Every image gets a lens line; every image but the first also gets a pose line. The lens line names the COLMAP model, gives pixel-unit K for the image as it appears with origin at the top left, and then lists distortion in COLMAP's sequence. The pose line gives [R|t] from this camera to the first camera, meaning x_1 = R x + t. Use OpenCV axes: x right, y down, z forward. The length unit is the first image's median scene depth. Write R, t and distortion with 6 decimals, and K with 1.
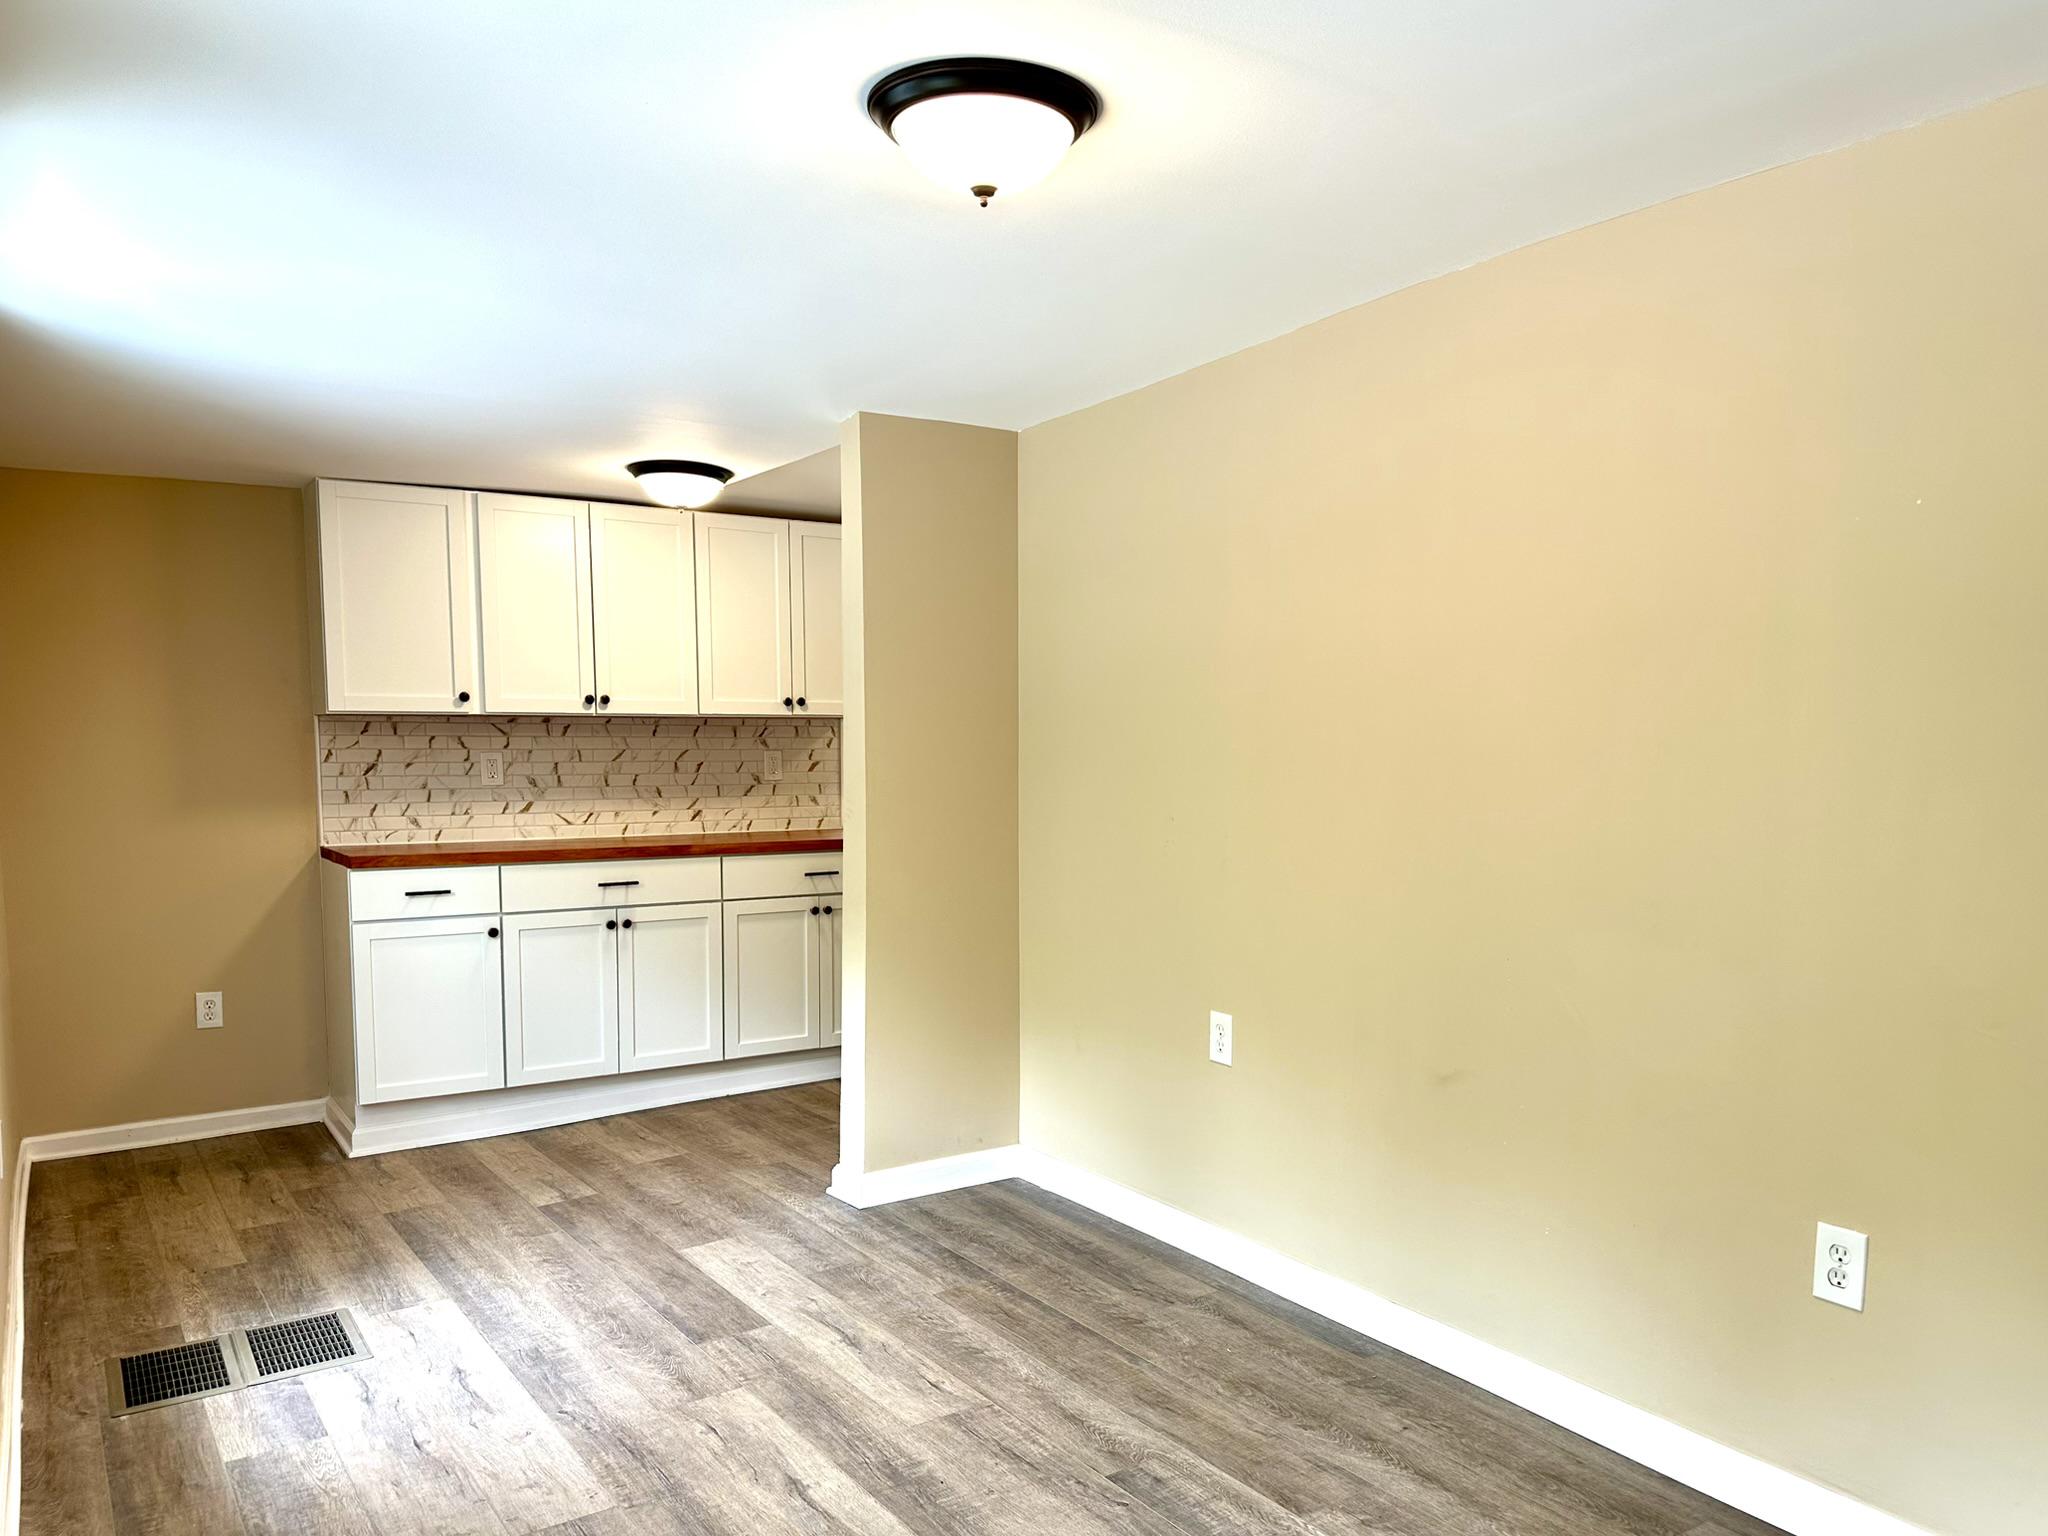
lens RADIAL K [[1463.3, 0, 1018.0], [0, 1463.3, 876.2], [0, 0, 1]] dist [0.024493, -0.026069]
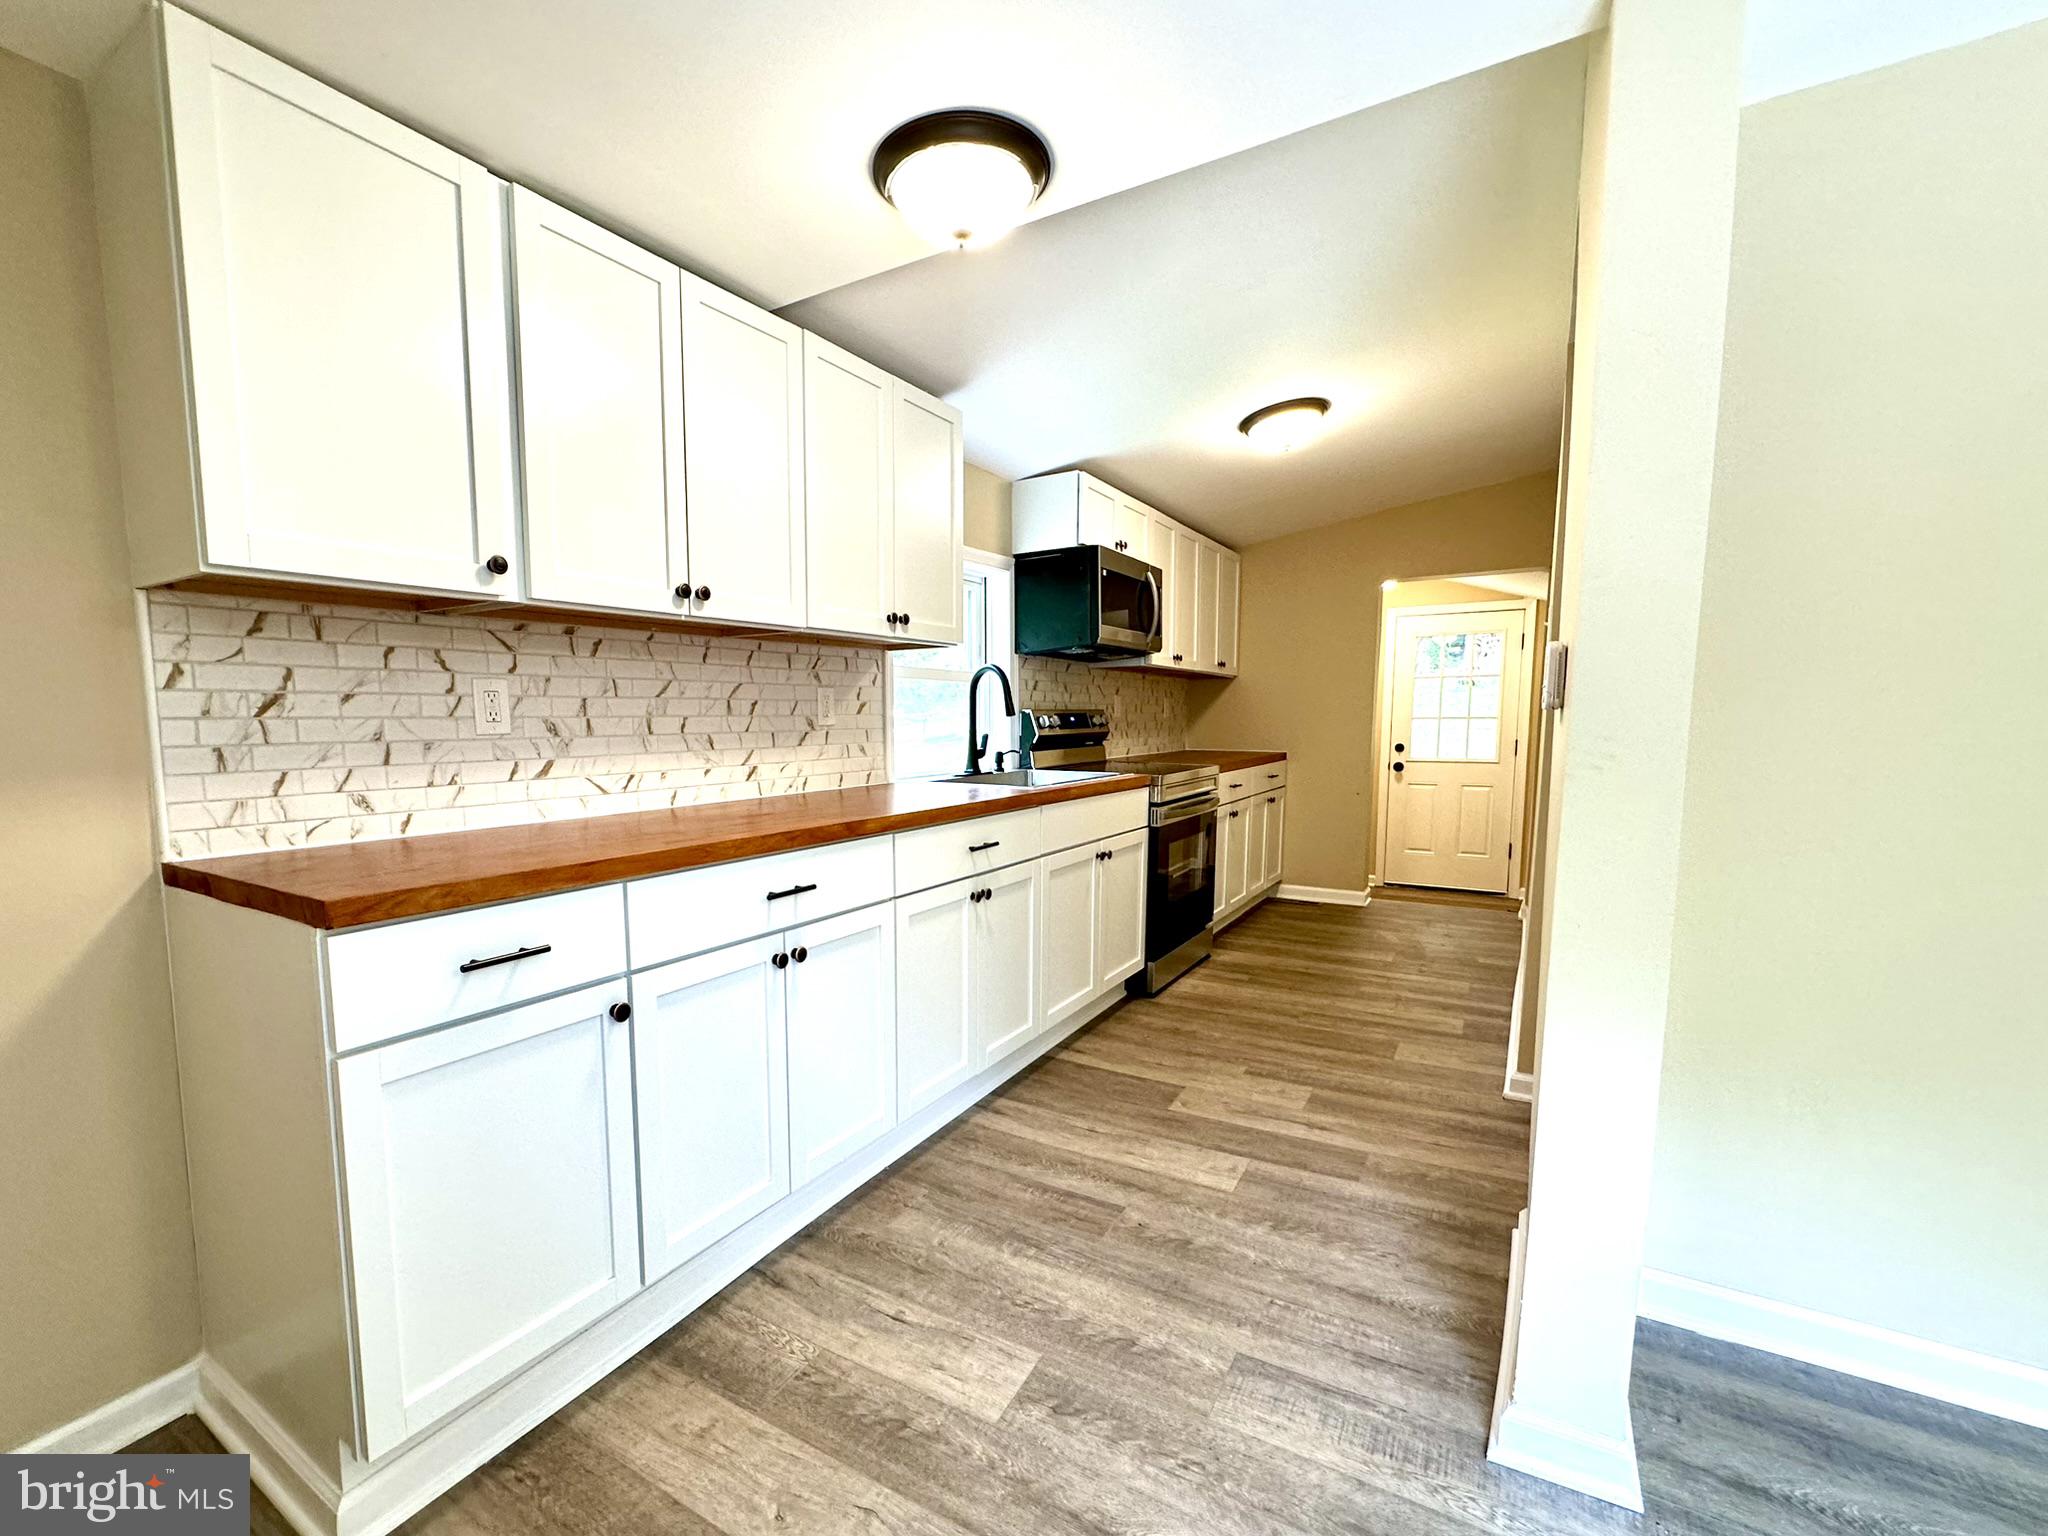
lens RADIAL K [[891.2, 0, 942.4], [0, 891.2, 801.6], [0, 0, 1]] dist [-0.004602, 0.000051]
pose [[0.917948, -0.044663, 0.394177, -0.381198], [0.042250, 0.998997, 0.014804, -0.036704], [-0.394443, 0.003065, 0.918915, 0.678543]]
